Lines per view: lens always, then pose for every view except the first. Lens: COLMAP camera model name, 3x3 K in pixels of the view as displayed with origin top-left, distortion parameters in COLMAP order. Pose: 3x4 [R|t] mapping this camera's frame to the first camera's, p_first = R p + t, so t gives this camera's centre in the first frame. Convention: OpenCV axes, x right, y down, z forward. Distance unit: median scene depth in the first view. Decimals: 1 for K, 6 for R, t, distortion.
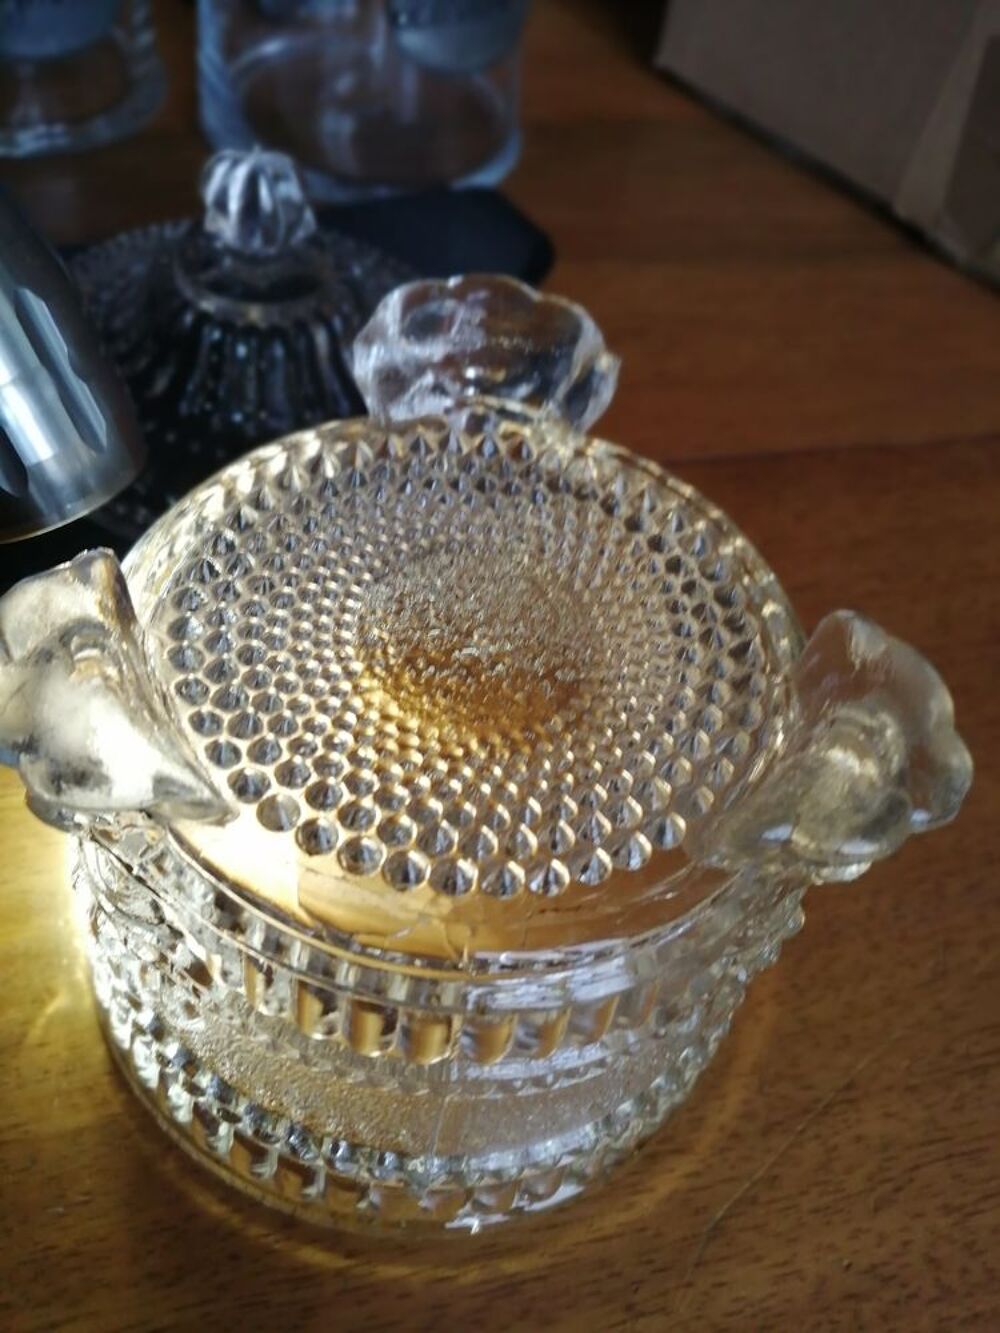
lens RADIAL K [[1074.8, 0, 500.0], [0, 1074.8, 666.5], [0, 0, 1]] dist [-0.120152, 0.084026]
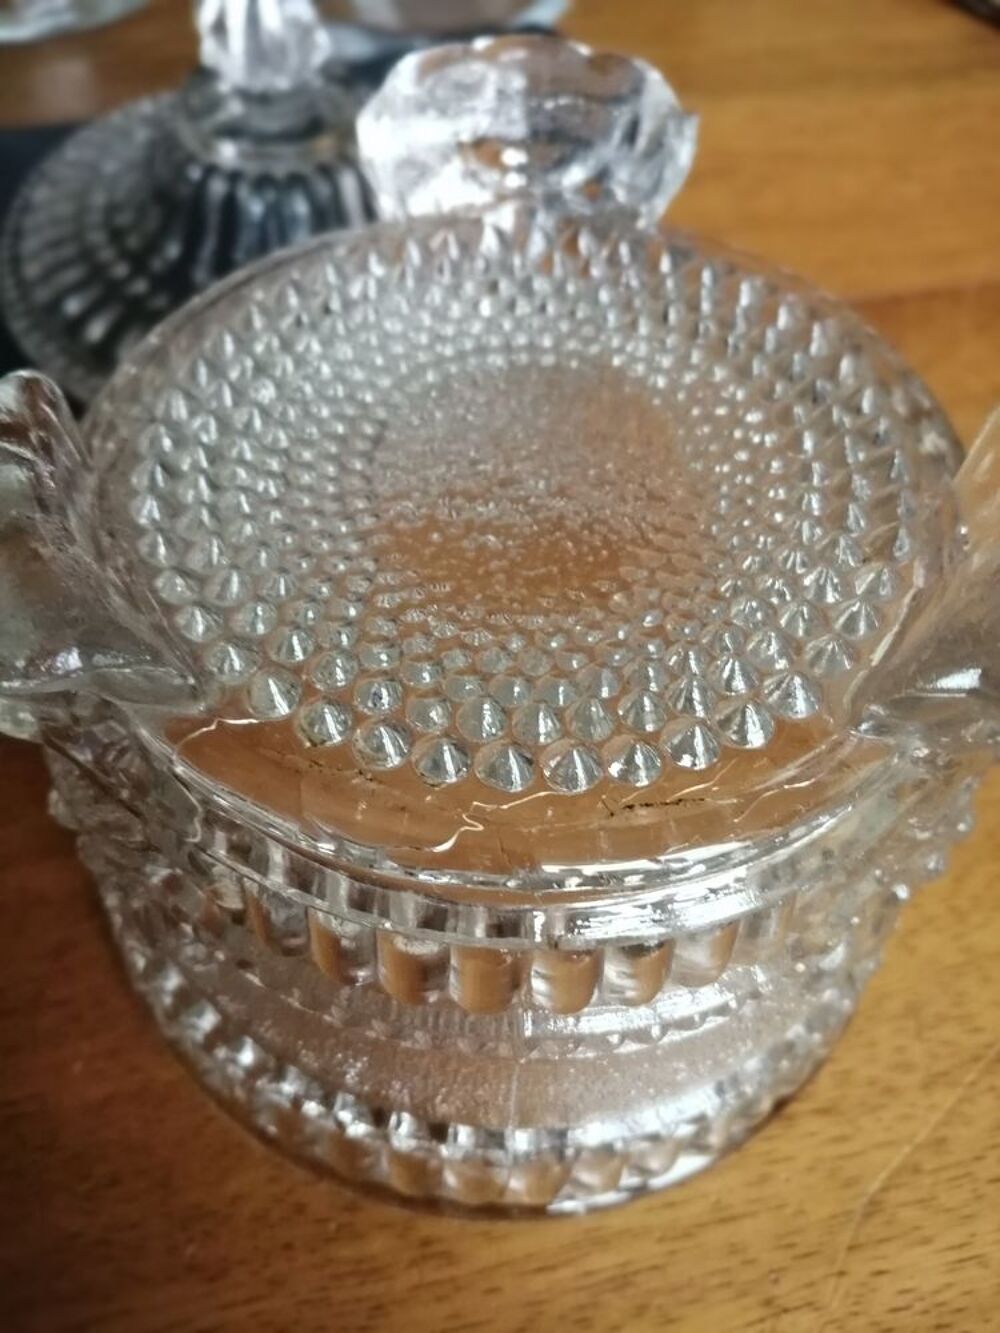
lens RADIAL K [[1079.6, 0, 500.0], [0, 1079.6, 666.5], [0, 0, 1]] dist [-0.178056, 0.114323]
pose [[0.993394, -0.055199, -0.100601, 0.023815], [0.058924, 0.997668, 0.034434, 0.081519], [0.098465, -0.040134, 0.994331, 0.209007]]
